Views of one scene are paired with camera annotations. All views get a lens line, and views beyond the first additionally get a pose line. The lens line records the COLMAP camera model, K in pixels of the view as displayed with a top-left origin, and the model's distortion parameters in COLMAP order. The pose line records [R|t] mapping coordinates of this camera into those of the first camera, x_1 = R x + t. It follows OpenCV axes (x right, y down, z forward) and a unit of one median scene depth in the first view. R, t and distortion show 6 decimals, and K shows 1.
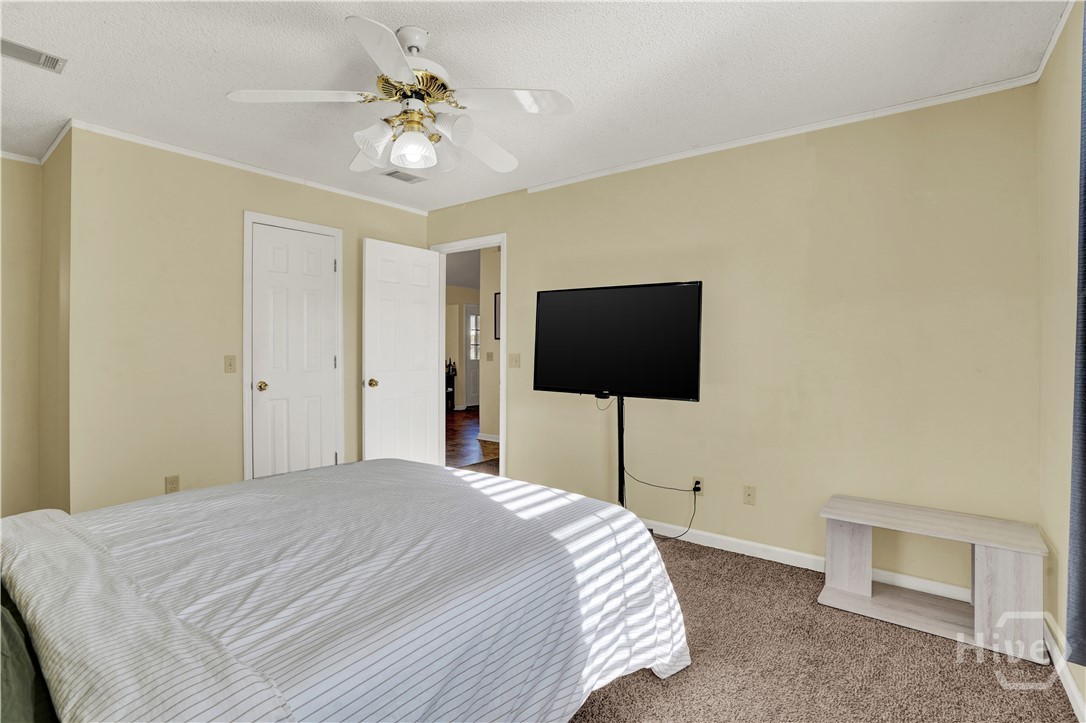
lens RADIAL K [[508.6, 0, 534.9], [0, 508.6, 355.2], [0, 0, 1]] dist [-0.027551, 0.001803]
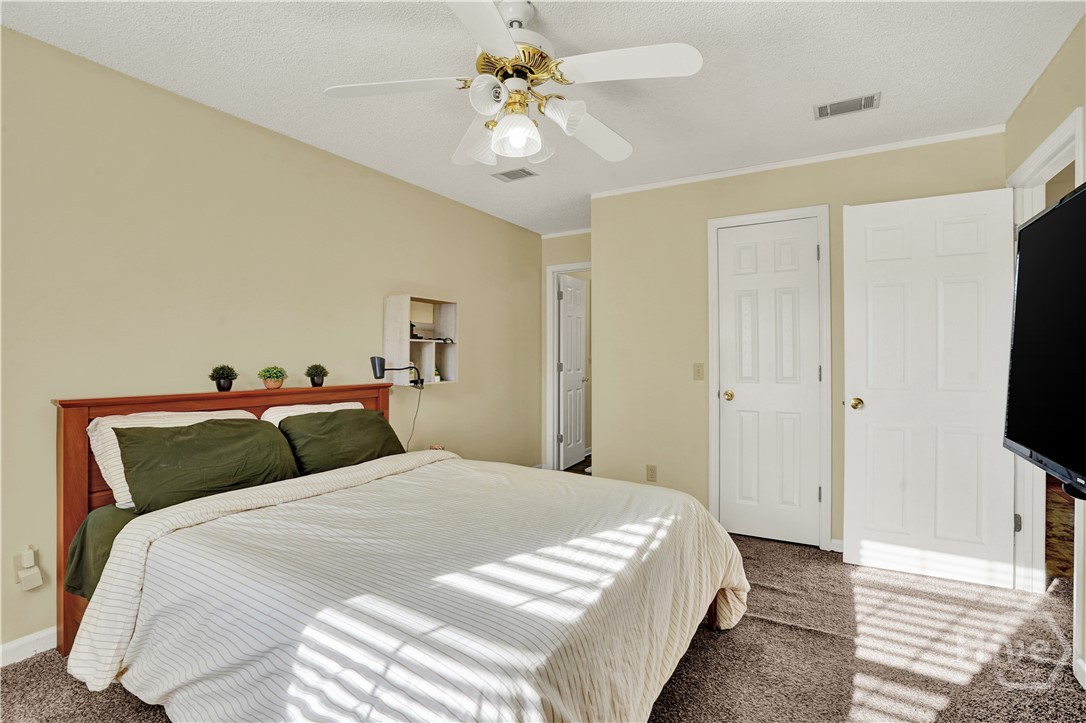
lens RADIAL K [[508.6, 0, 537.9], [0, 508.6, 356.7], [0, 0, 1]] dist [-0.027551, 0.001803]
pose [[0.116814, 0.007207, -0.993128, 0.839237], [-0.013885, 0.999888, 0.005623, -0.029421], [0.993057, 0.013133, 0.116901, 1.163375]]
